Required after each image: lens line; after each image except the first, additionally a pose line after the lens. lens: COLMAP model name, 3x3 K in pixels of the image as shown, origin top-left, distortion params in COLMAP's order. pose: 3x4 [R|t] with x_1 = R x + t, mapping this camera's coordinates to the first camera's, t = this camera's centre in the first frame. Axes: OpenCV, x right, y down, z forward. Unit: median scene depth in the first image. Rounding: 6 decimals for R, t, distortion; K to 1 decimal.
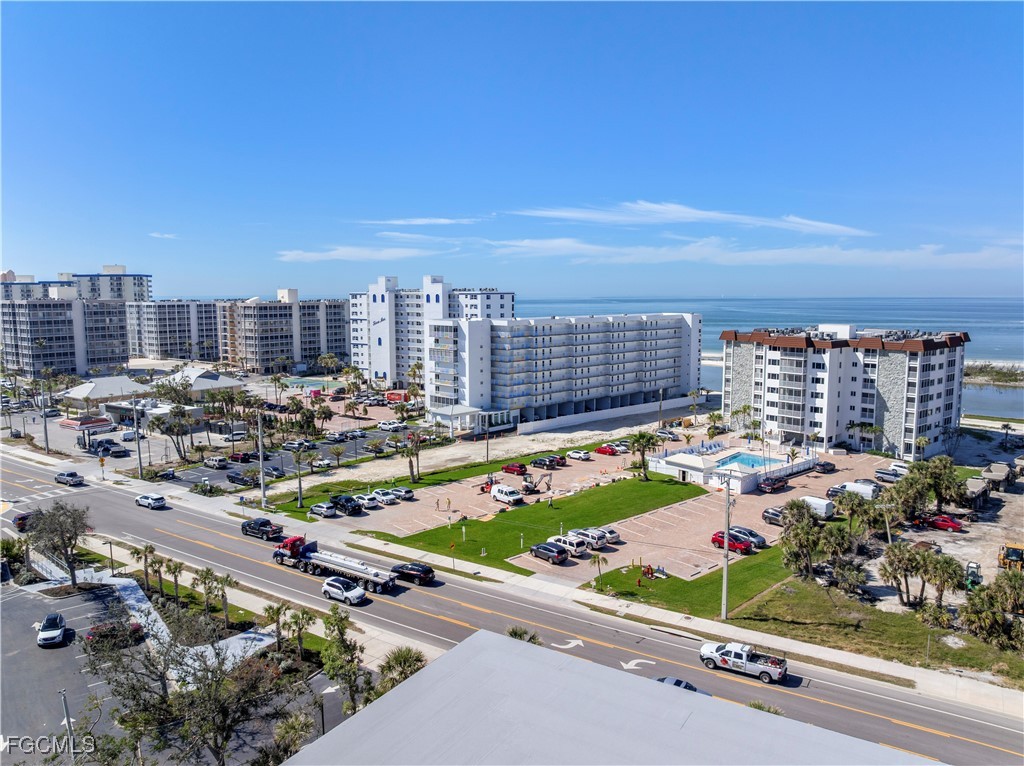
lens RADIAL K [[725.5, 0, 515.6], [0, 725.5, 369.7], [0, 0, 1]] dist [-0.044215, 0.006416]
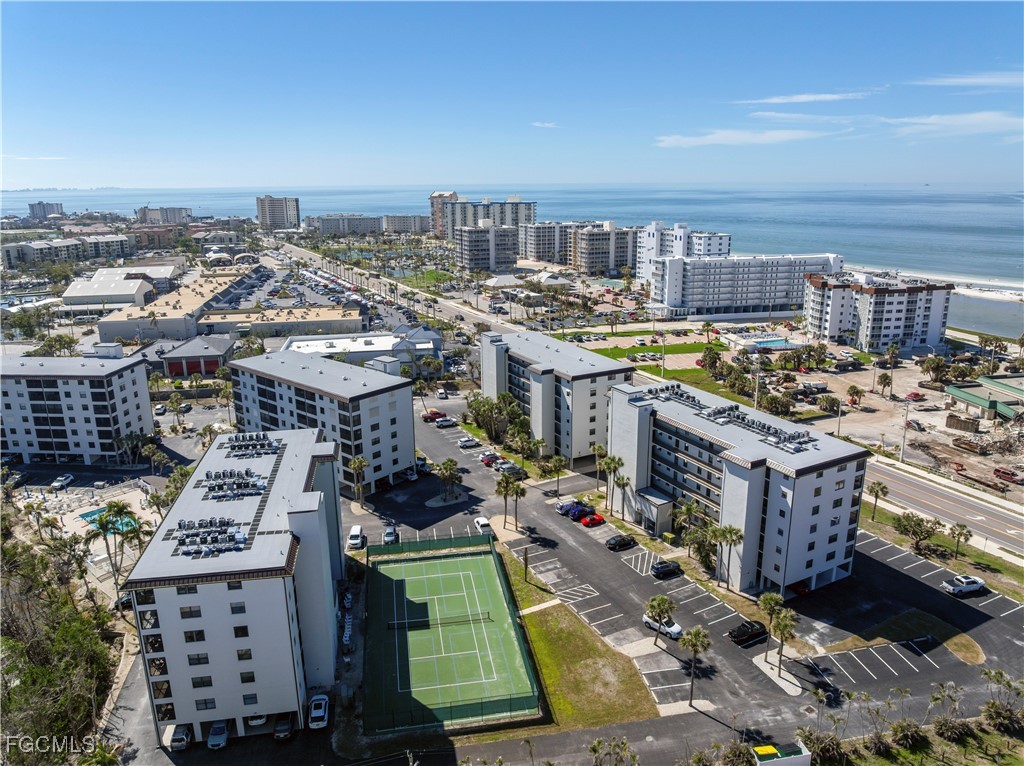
lens RADIAL K [[725.5, 0, 512.3], [0, 725.5, 383.0], [0, 0, 1]] dist [-0.044215, 0.006416]
pose [[0.865871, 0.130070, -0.483062, 0.622843], [-0.046849, 0.982448, 0.180559, -0.083235], [0.498068, -0.133710, 0.856767, -1.014740]]
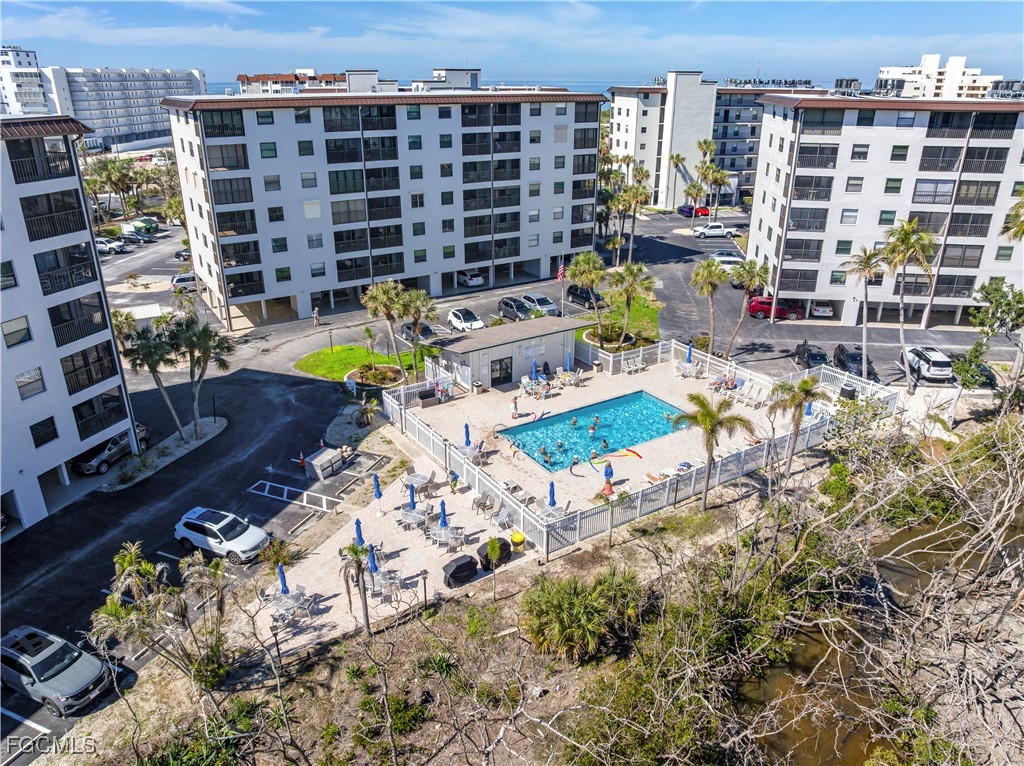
lens RADIAL K [[725.5, 0, 527.9], [0, 725.5, 376.3], [0, 0, 1]] dist [-0.044215, 0.006416]
pose [[0.712280, -0.260006, 0.651962, -0.511894], [0.063127, 0.948825, 0.309429, 0.144881], [-0.699051, -0.179244, 0.692242, -0.726447]]
